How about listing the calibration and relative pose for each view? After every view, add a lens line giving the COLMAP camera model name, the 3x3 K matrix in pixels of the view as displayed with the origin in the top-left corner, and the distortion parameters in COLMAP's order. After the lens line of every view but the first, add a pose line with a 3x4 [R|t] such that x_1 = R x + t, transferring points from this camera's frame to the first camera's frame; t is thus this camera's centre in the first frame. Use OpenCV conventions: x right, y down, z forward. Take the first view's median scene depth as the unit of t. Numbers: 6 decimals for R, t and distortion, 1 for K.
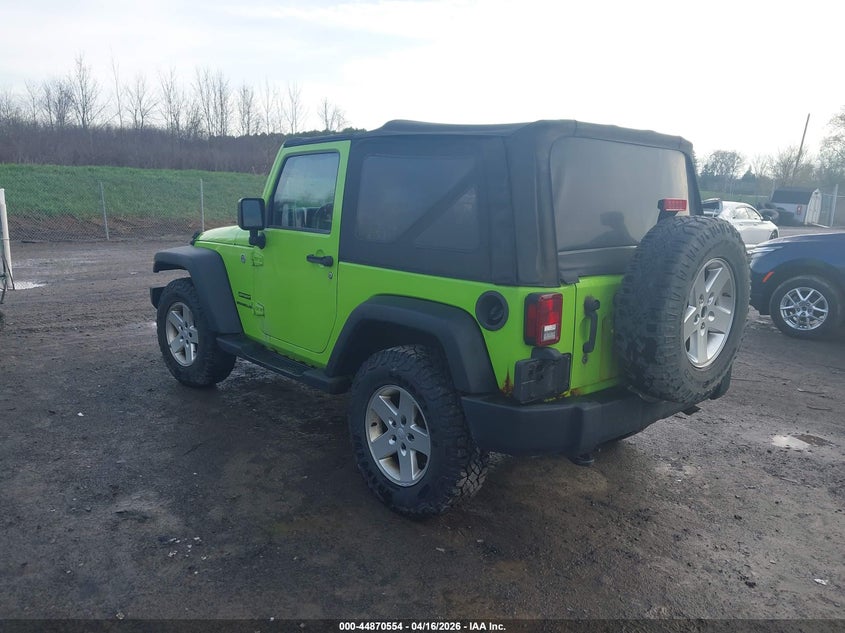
lens RADIAL K [[653.0, 0, 422.5], [0, 653.0, 316.5], [0, 0, 1]] dist [0.001057, 0.004370]
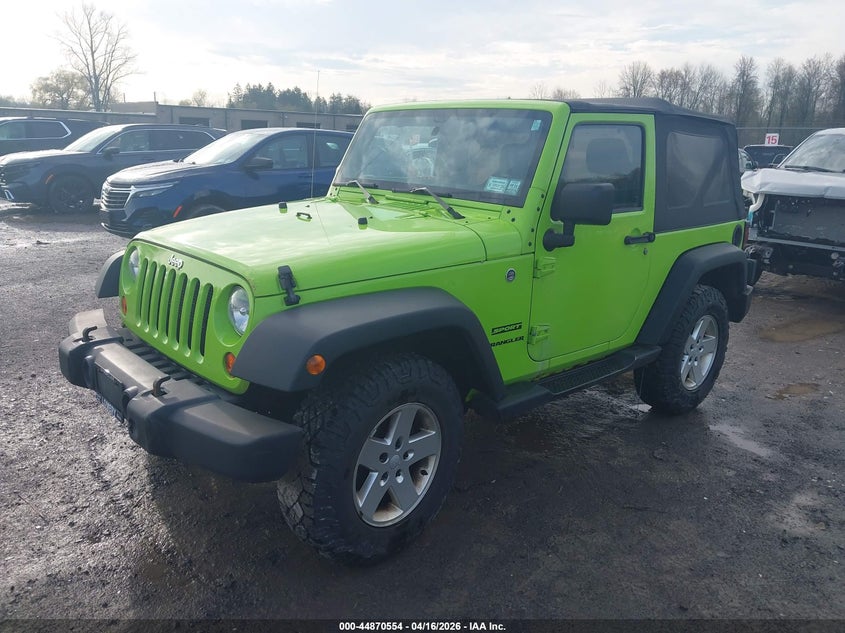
lens RADIAL K [[653.0, 0, 422.5], [0, 653.0, 316.5], [0, 0, 1]] dist [0.001057, 0.004370]
pose [[0.011080, -0.256346, 0.966521, -1.084694], [0.188172, 0.949846, 0.249767, -0.268150], [-0.982074, 0.179105, 0.058761, 1.224304]]
